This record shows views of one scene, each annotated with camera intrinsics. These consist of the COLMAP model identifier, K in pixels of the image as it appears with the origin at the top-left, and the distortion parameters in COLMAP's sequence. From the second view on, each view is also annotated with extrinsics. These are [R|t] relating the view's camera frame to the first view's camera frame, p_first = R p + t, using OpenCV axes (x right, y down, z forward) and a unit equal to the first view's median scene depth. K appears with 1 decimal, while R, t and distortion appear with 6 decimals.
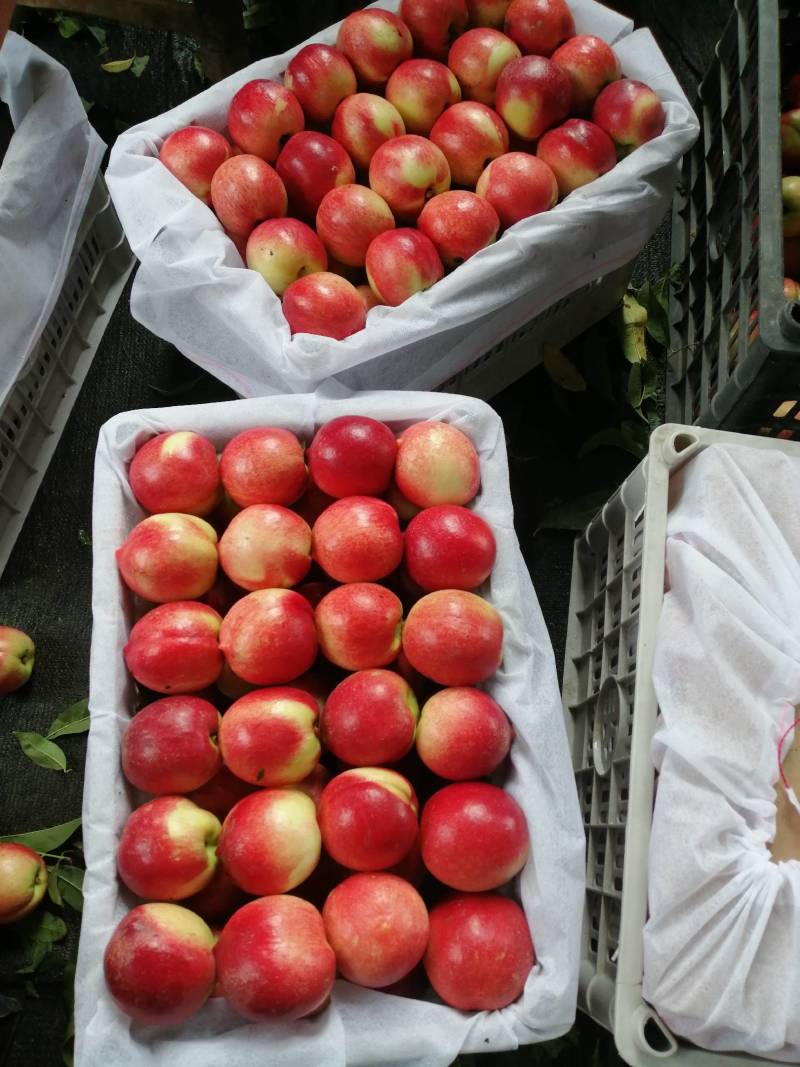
lens RADIAL K [[816.1, 0, 401.1], [0, 816.1, 531.3], [0, 0, 1]] dist [0.029634, -0.032649]
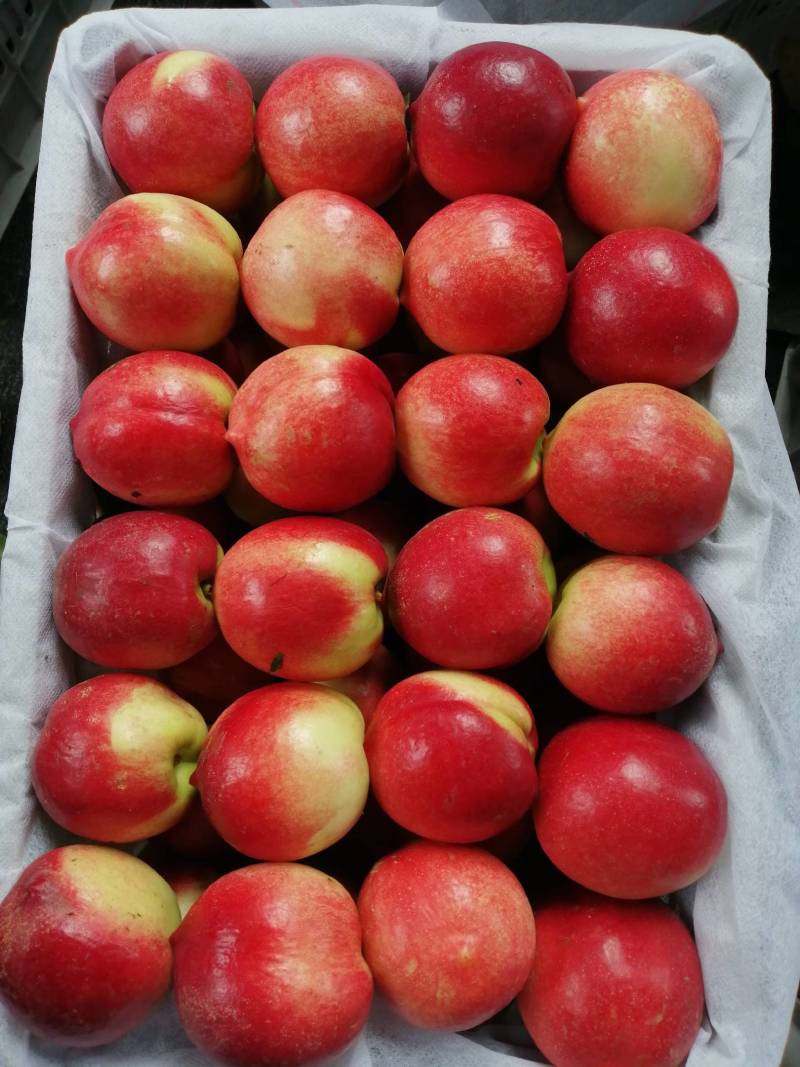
lens RADIAL K [[816.1, 0, 401.6], [0, 816.1, 536.1], [0, 0, 1]] dist [0.029634, -0.032649]
pose [[0.989733, 0.125019, -0.069271, -0.052967], [-0.107225, 0.969931, 0.218488, 0.071350], [0.094504, -0.208818, 0.973378, 0.443805]]
